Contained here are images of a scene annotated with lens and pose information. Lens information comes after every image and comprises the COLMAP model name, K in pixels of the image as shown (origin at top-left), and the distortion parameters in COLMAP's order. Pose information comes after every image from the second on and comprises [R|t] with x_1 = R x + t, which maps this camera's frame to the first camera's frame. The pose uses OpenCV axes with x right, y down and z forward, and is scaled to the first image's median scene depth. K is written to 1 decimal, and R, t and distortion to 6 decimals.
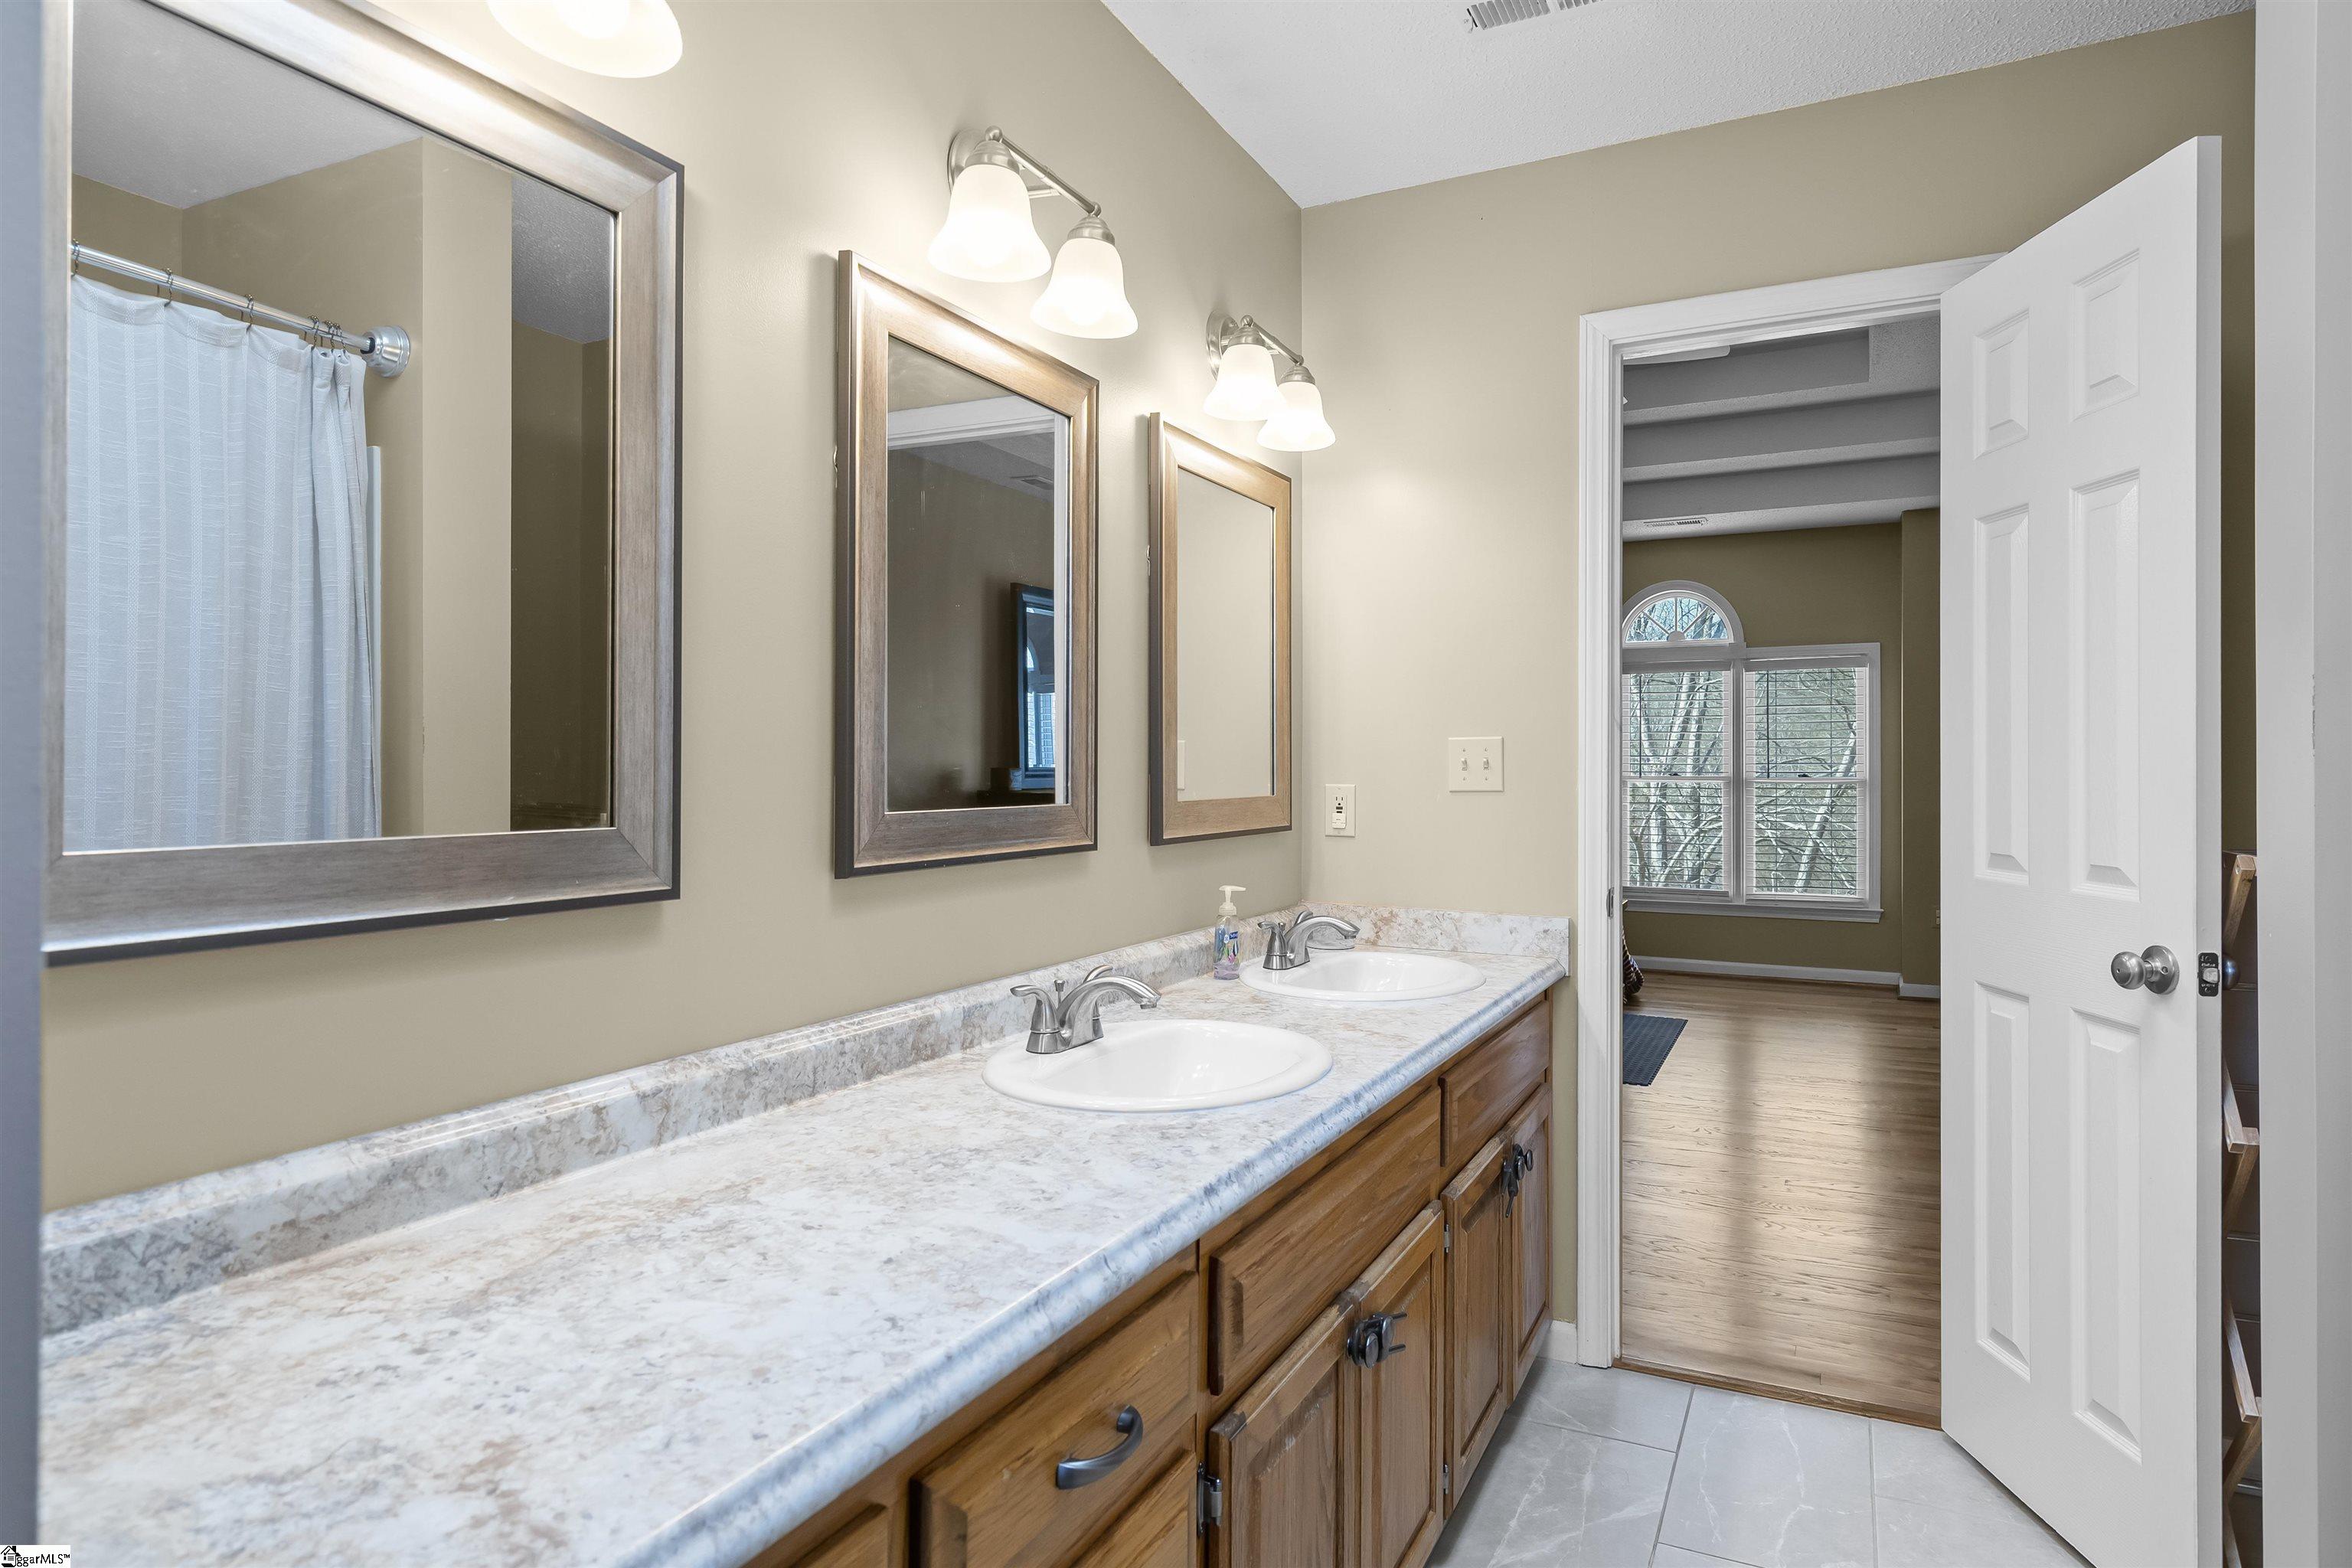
lens RADIAL K [[1312.3, 0, 1176.0], [0, 1312.3, 784.0], [0, 0, 1]] dist [-0.080866, 0.047680]
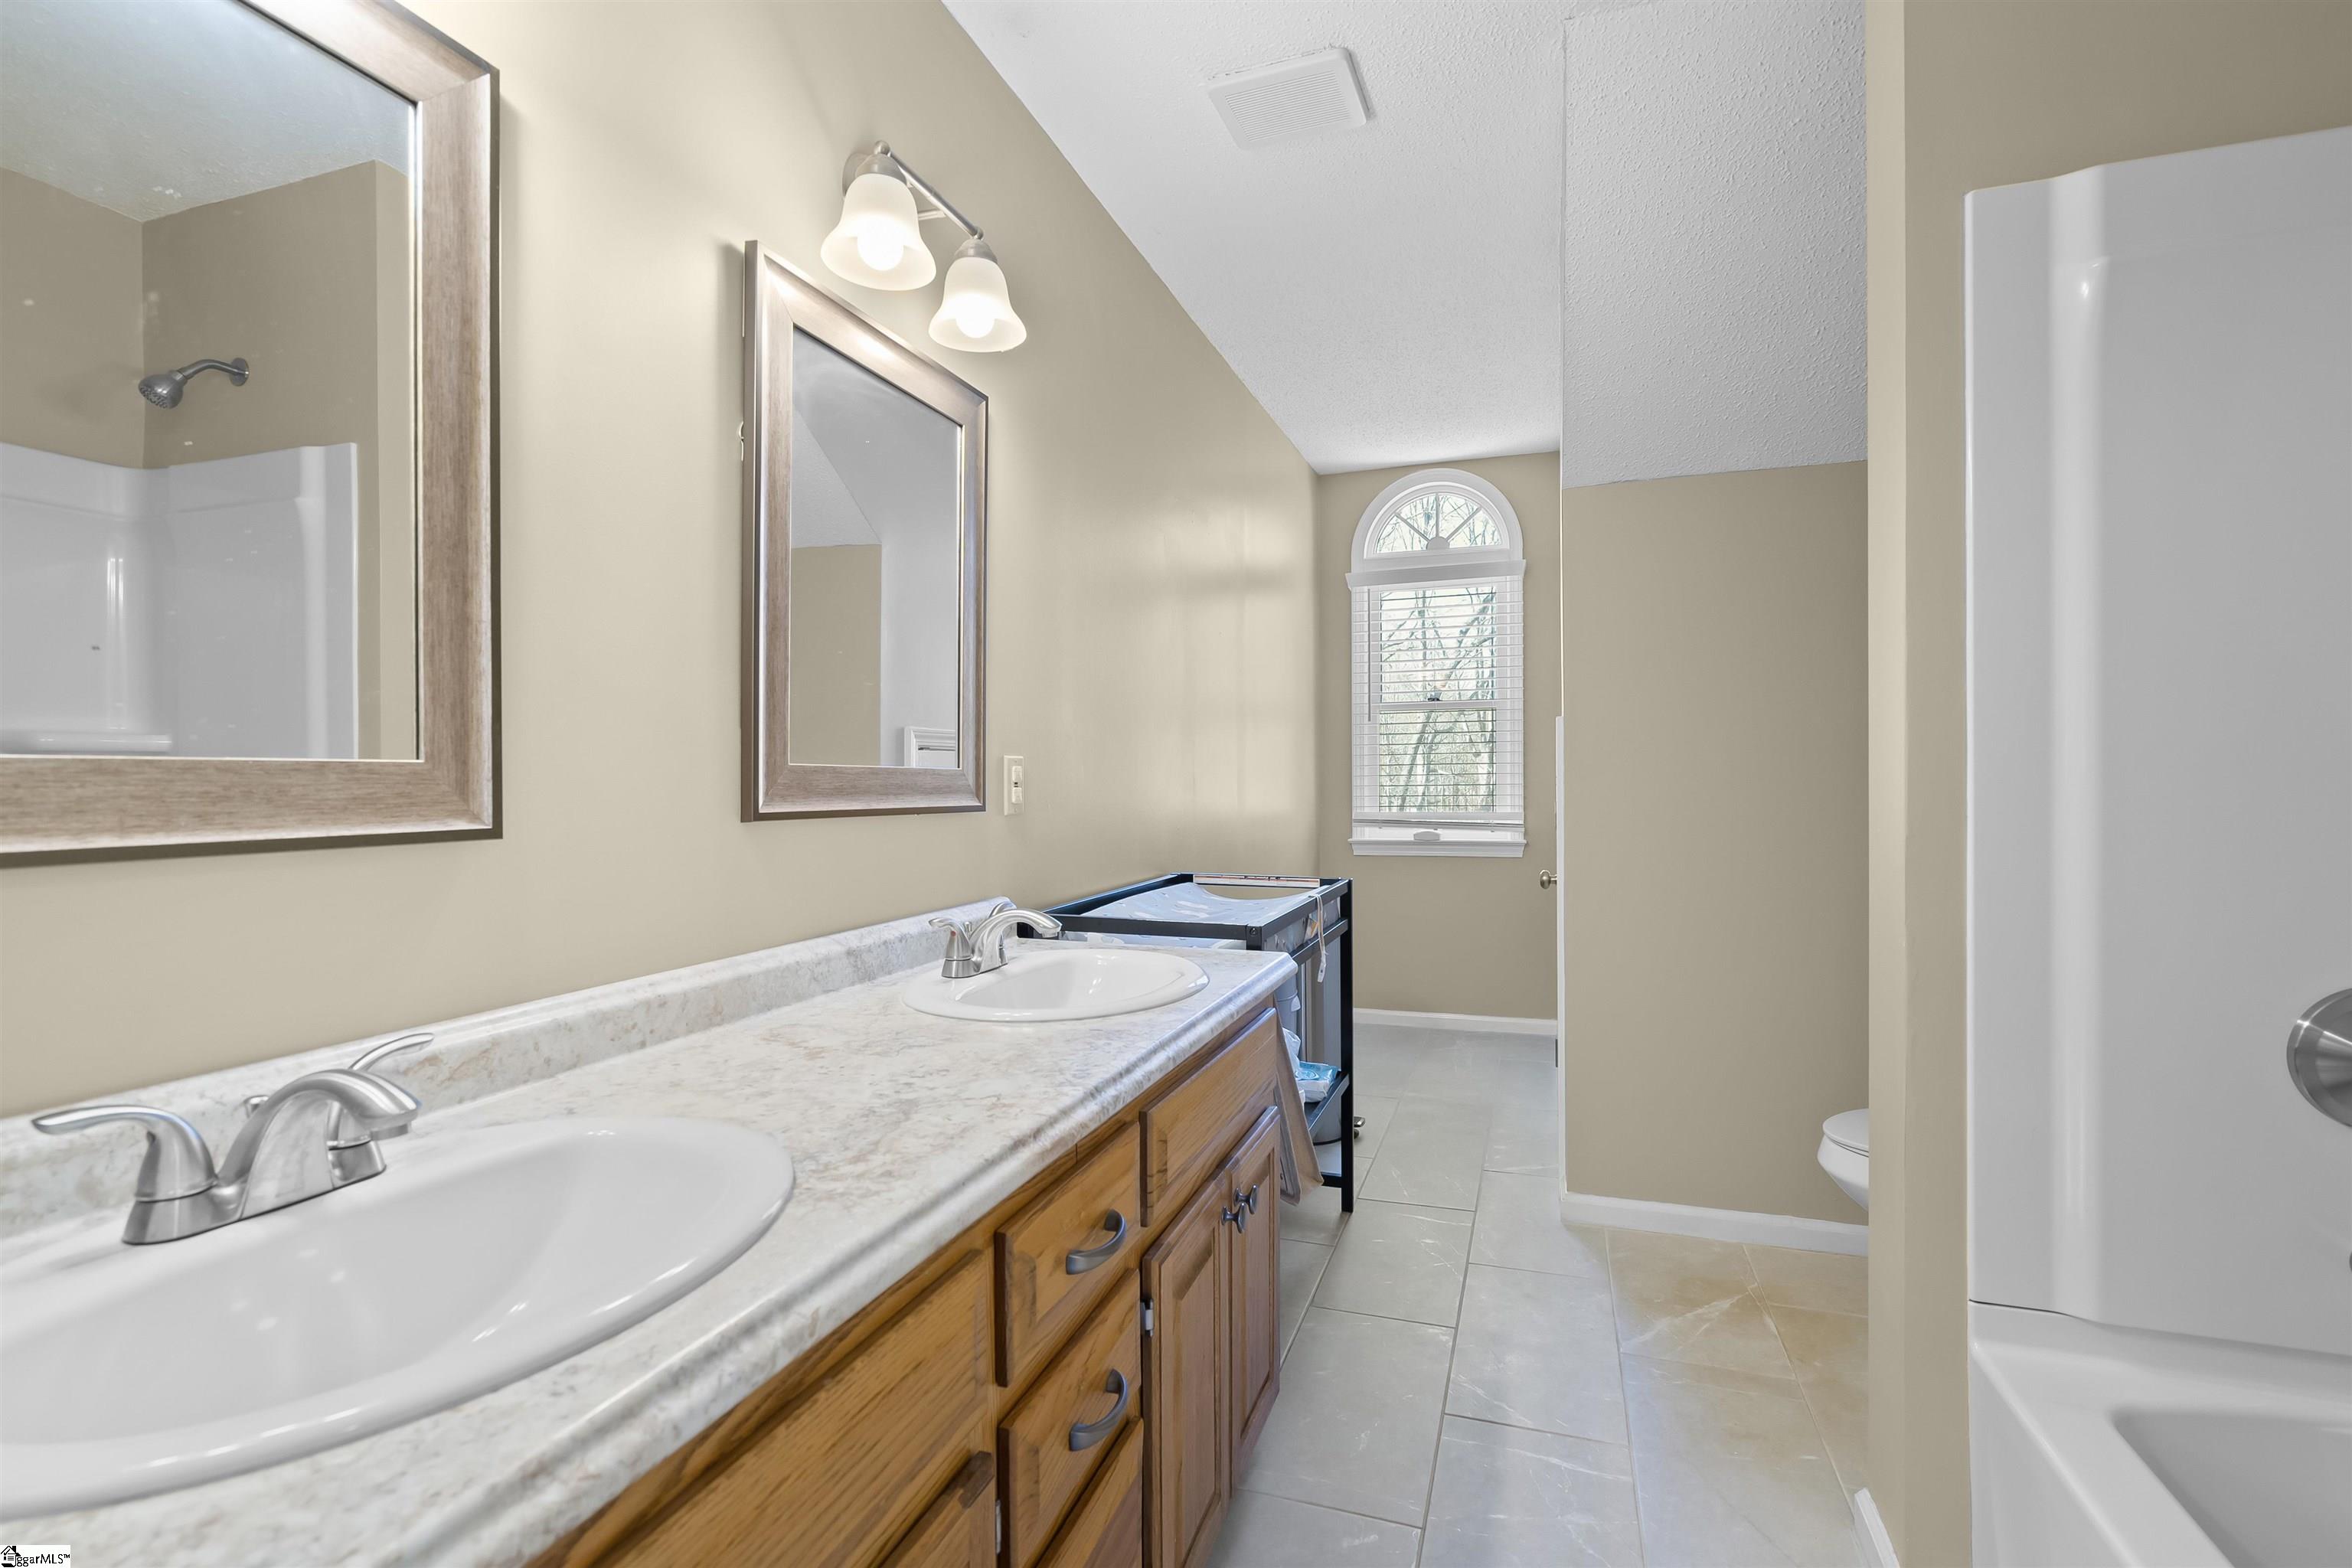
lens RADIAL K [[1071.7, 0, 1176.0], [0, 1071.7, 784.0], [0, 0, 1]] dist [-0.003719, -0.000356]
pose [[-0.991531, 0.002919, -0.129838, -0.699666], [0.000128, 0.999769, 0.021499, 0.048342], [0.129871, 0.021300, -0.991302, 2.176190]]
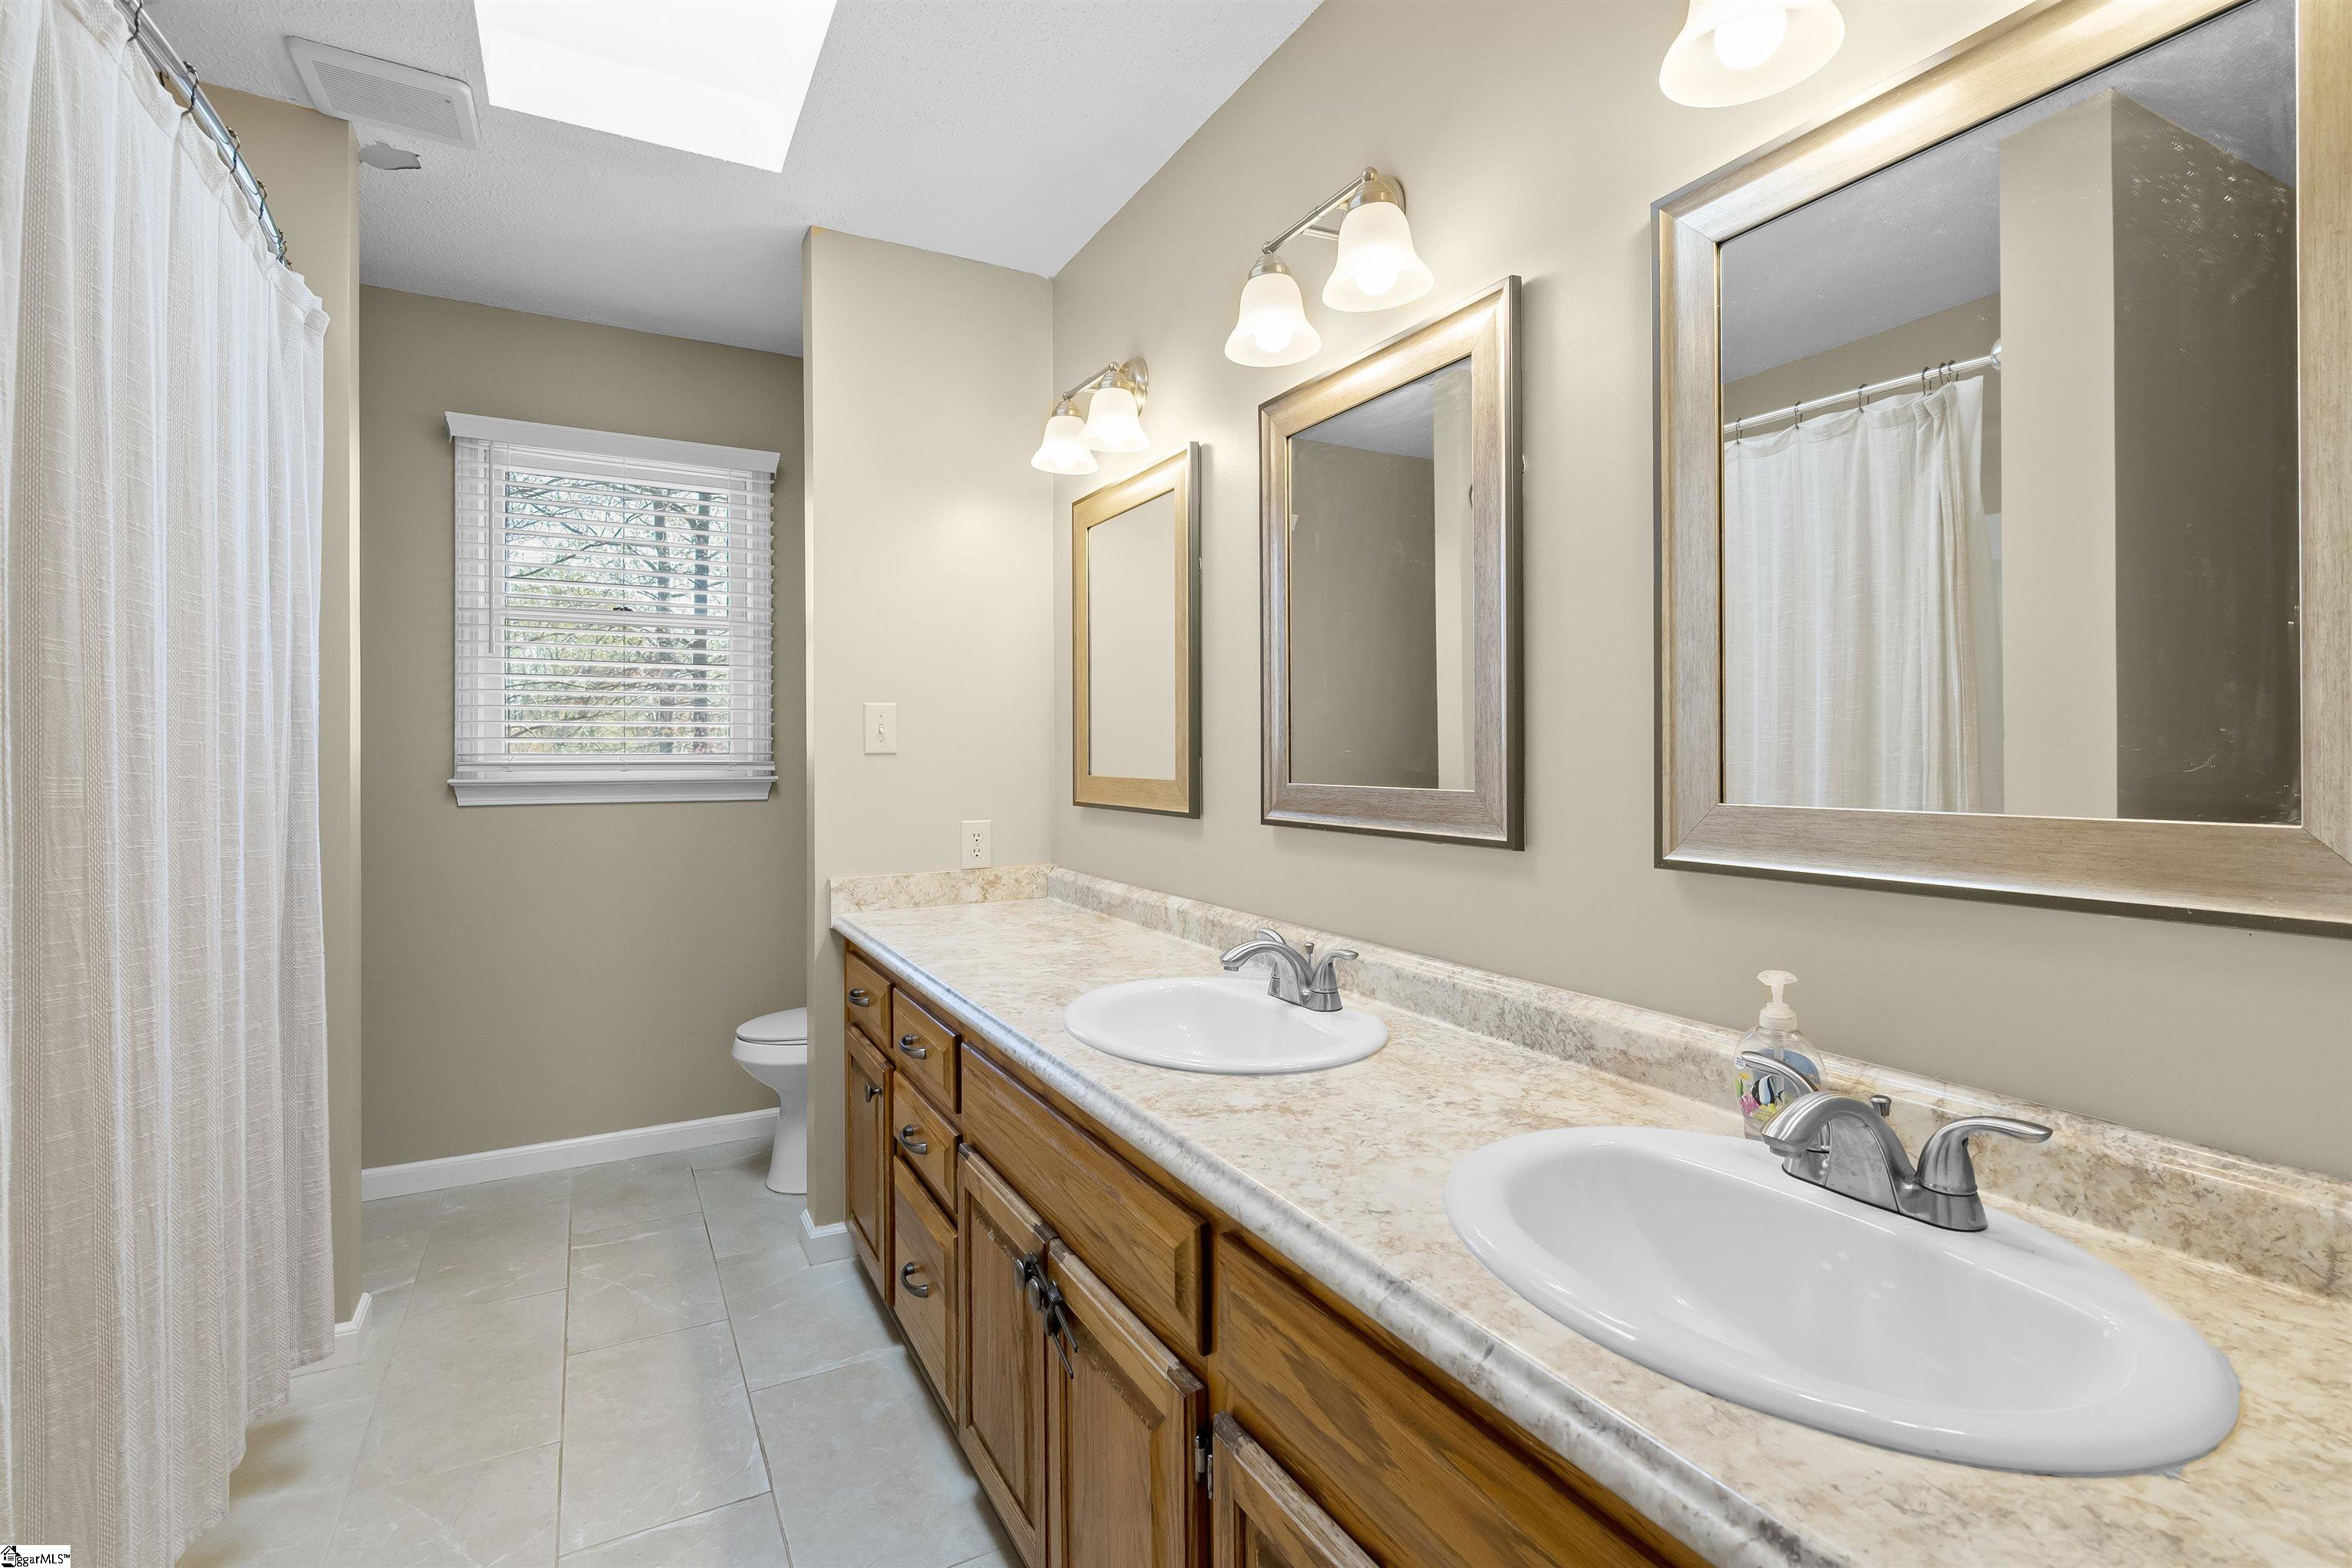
lens RADIAL K [[1088.5, 0, 1179.3], [0, 1088.5, 729.1], [0, 0, 1]] dist [-0.003276, -0.000925]
pose [[-0.566401, -0.013932, -0.824012, 0.723199], [-0.005472, 0.999899, -0.013144, -0.017710], [0.824112, -0.002936, -0.566420, 1.411969]]
